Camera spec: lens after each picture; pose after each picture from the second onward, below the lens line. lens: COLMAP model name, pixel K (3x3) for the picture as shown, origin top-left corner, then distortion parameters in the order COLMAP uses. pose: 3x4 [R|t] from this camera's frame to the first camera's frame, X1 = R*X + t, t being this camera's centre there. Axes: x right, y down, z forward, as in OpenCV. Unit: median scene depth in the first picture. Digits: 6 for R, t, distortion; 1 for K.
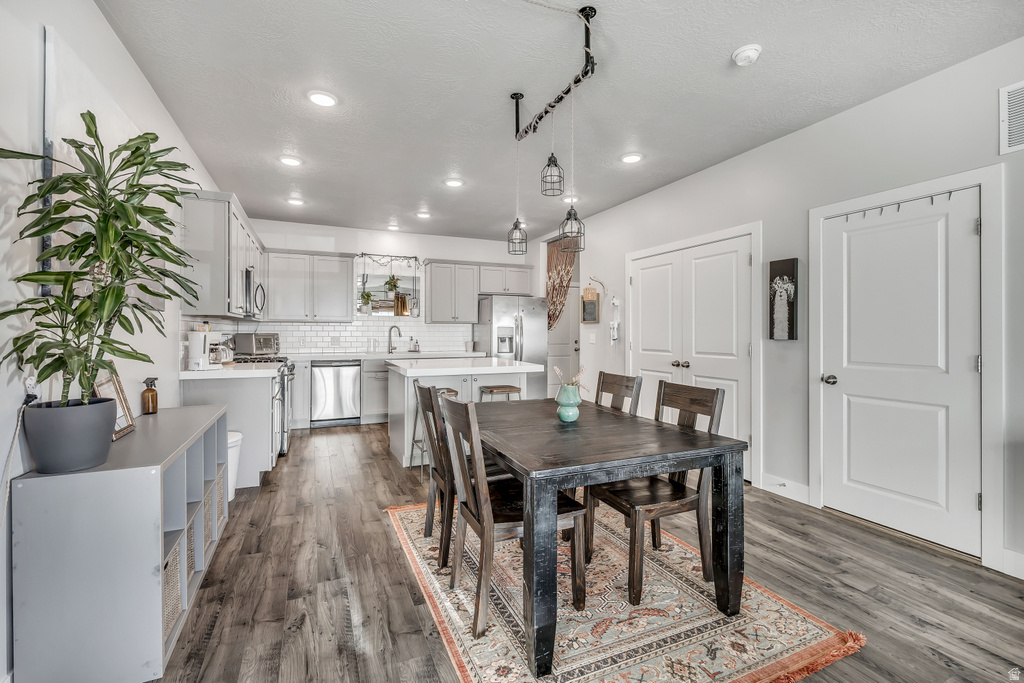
lens RADIAL K [[454.8, 0, 509.1], [0, 454.8, 329.4], [0, 0, 1]] dist [-0.003748, -0.000282]
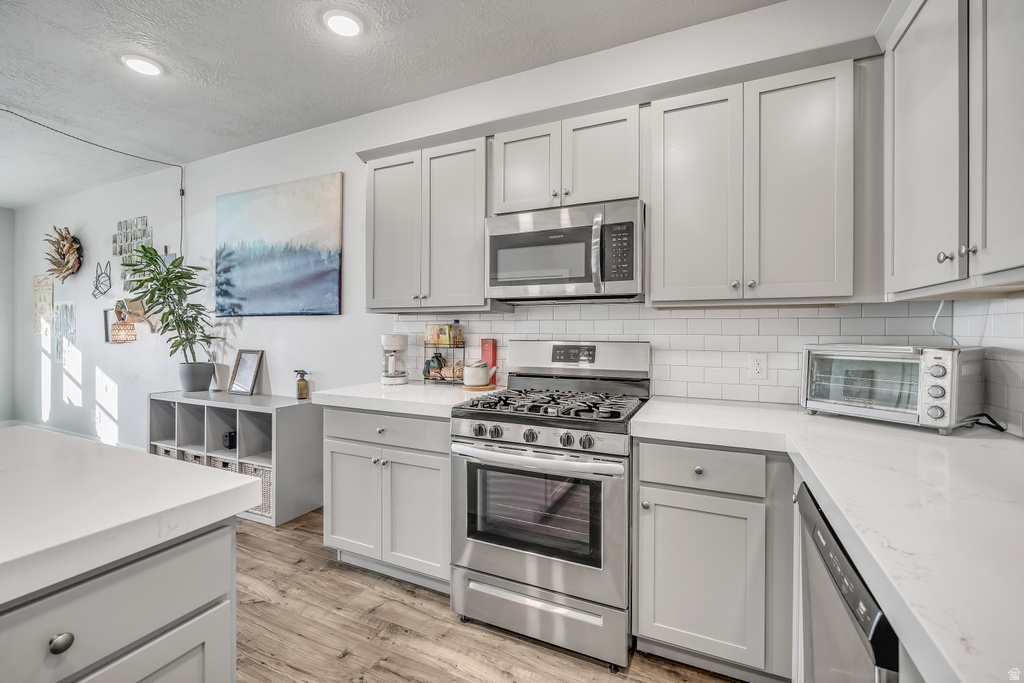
lens RADIAL K [[438.5, 0, 509.6], [0, 438.5, 338.2], [0, 0, 1]] dist [-0.002253, -0.000191]
pose [[-0.750240, 0.003152, -0.661158, -0.189618], [-0.001900, 0.999974, 0.006923, 0.002792], [0.661163, 0.006451, -0.750215, 1.014994]]
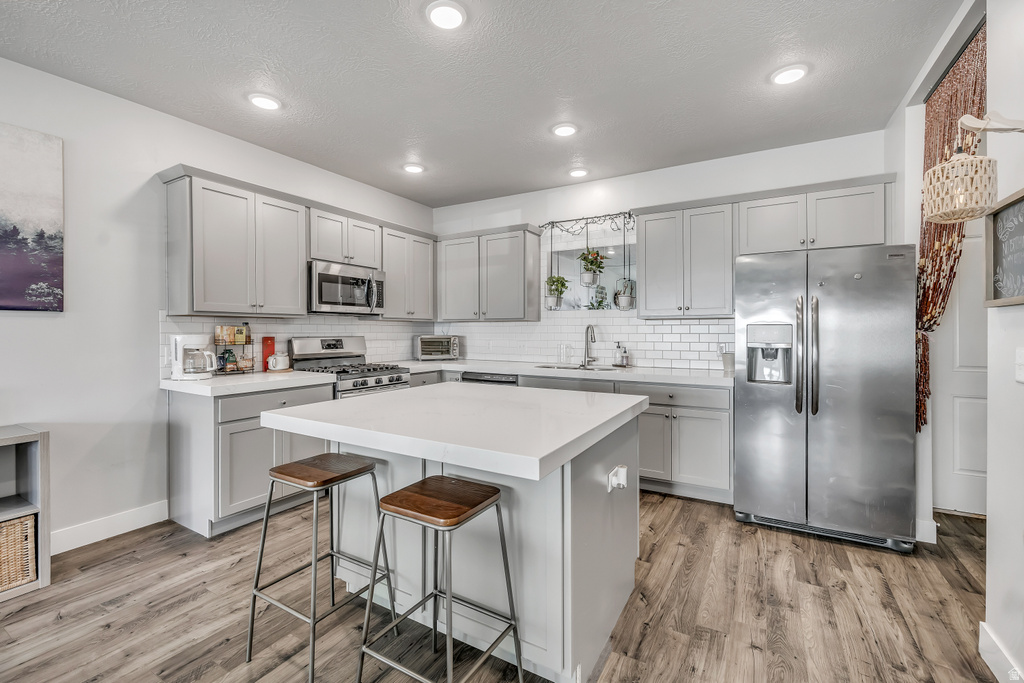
lens RADIAL K [[441.7, 0, 508.7], [0, 441.7, 329.9], [0, 0, 1]] dist [-0.001045, -0.000098]
pose [[0.583346, -0.001360, -0.812222, 0.211031], [0.003759, 0.999992, 0.001026, -0.002344], [0.812215, -0.003652, 0.583347, 0.595259]]
